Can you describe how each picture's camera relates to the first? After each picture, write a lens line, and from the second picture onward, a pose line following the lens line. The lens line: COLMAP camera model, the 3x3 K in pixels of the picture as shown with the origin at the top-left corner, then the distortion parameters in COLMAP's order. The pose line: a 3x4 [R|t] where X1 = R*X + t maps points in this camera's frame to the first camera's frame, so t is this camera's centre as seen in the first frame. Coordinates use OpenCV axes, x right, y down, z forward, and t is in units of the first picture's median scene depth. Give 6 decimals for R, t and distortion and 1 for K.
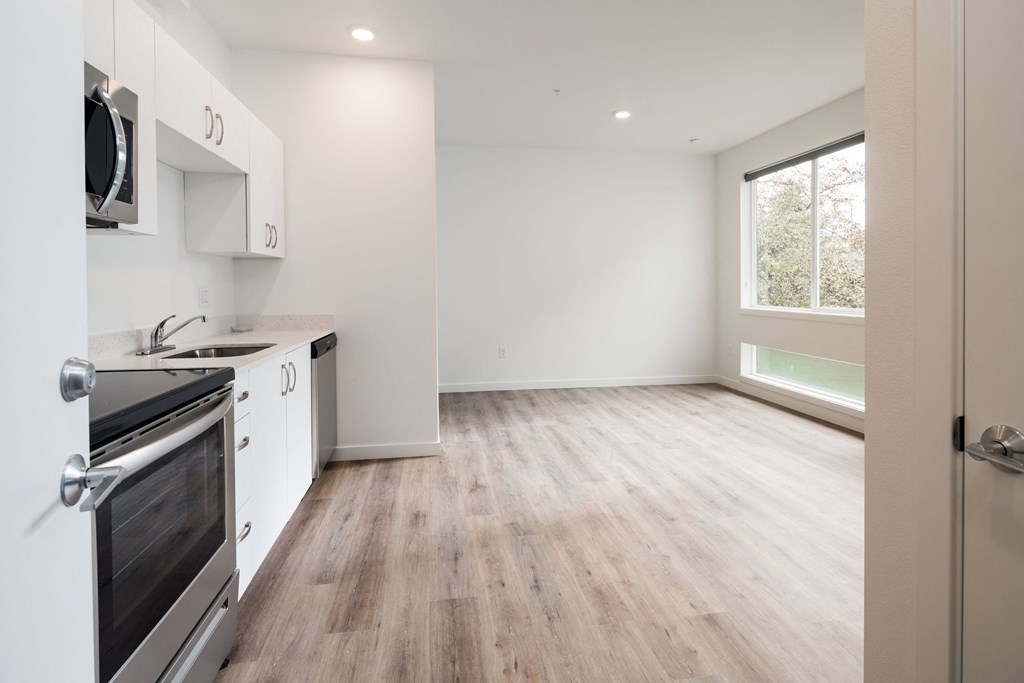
lens RADIAL K [[489.4, 0, 512.4], [0, 489.4, 292.1], [0, 0, 1]] dist [0.000430, -0.000086]
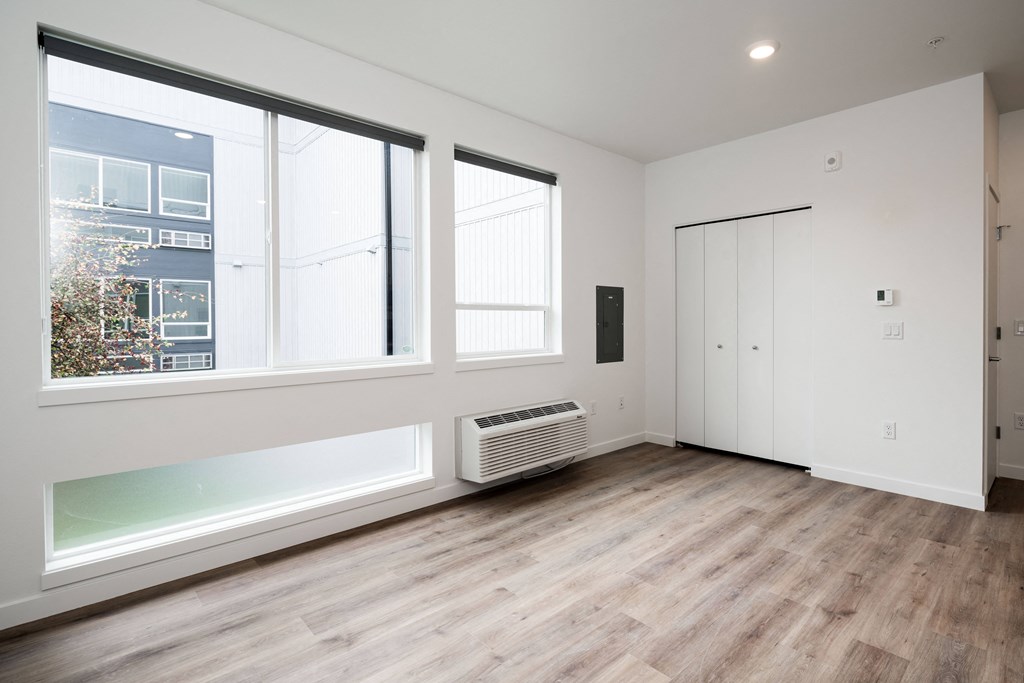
lens RADIAL K [[503.6, 0, 538.5], [0, 503.6, 321.6], [0, 0, 1]] dist [-0.001818, -0.001089]
pose [[-0.567290, 0.007910, 0.823480, -0.103329], [0.020227, 0.999786, 0.004331, -0.026451], [-0.823269, 0.019114, -0.567329, 1.692314]]
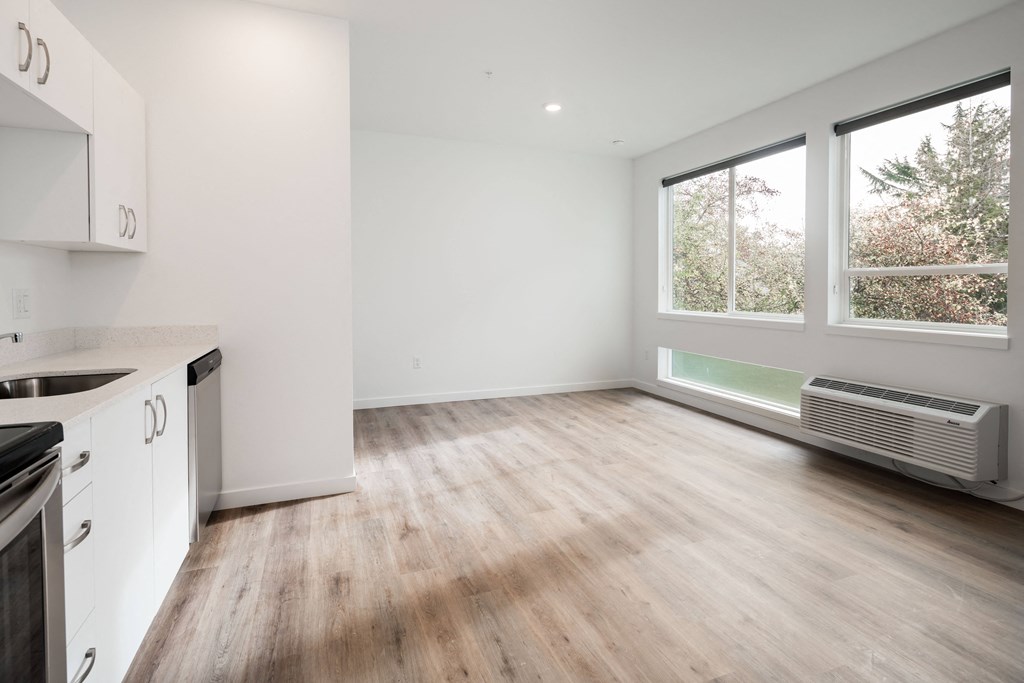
lens RADIAL K [[489.4, 0, 509.9], [0, 489.4, 297.0], [0, 0, 1]] dist [-0.001249, -0.001151]
pose [[0.978470, 0.002348, 0.206377, -0.073852], [-0.003427, 0.999982, 0.004872, -0.005756], [-0.206362, -0.005474, 0.978460, 0.145772]]
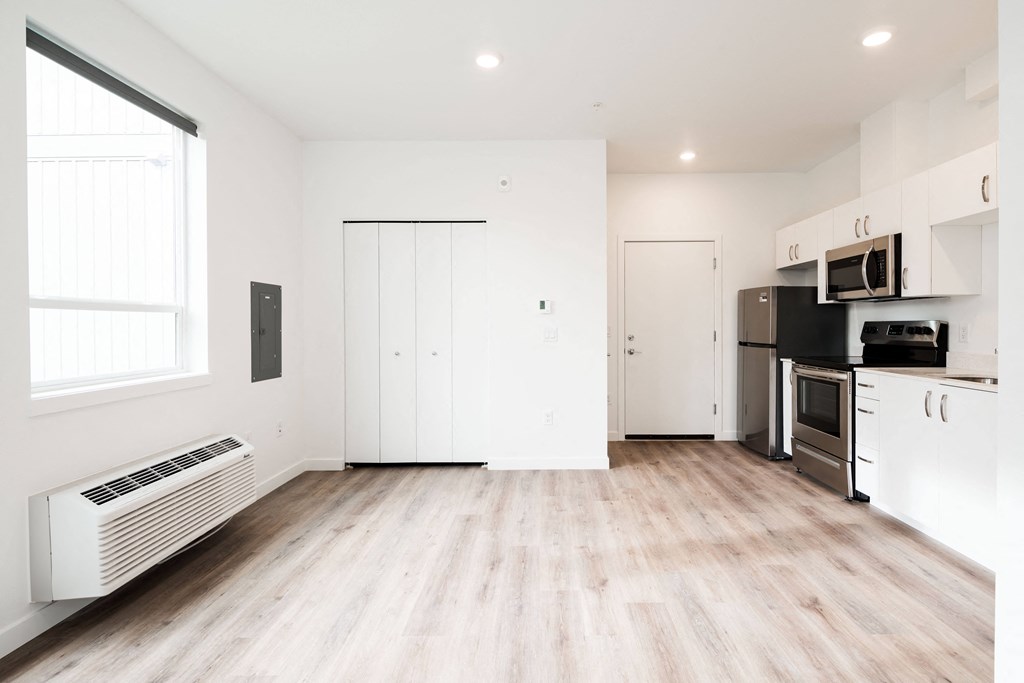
lens RADIAL K [[504.2, 0, 545.7], [0, 504.2, 326.8], [0, 0, 1]] dist [0.014726, -0.010105]
pose [[-0.988994, 0.011786, 0.147486, 0.197927], [0.014406, 0.999757, 0.016707, -0.029073], [-0.147253, 0.018647, -0.988923, 1.746447]]
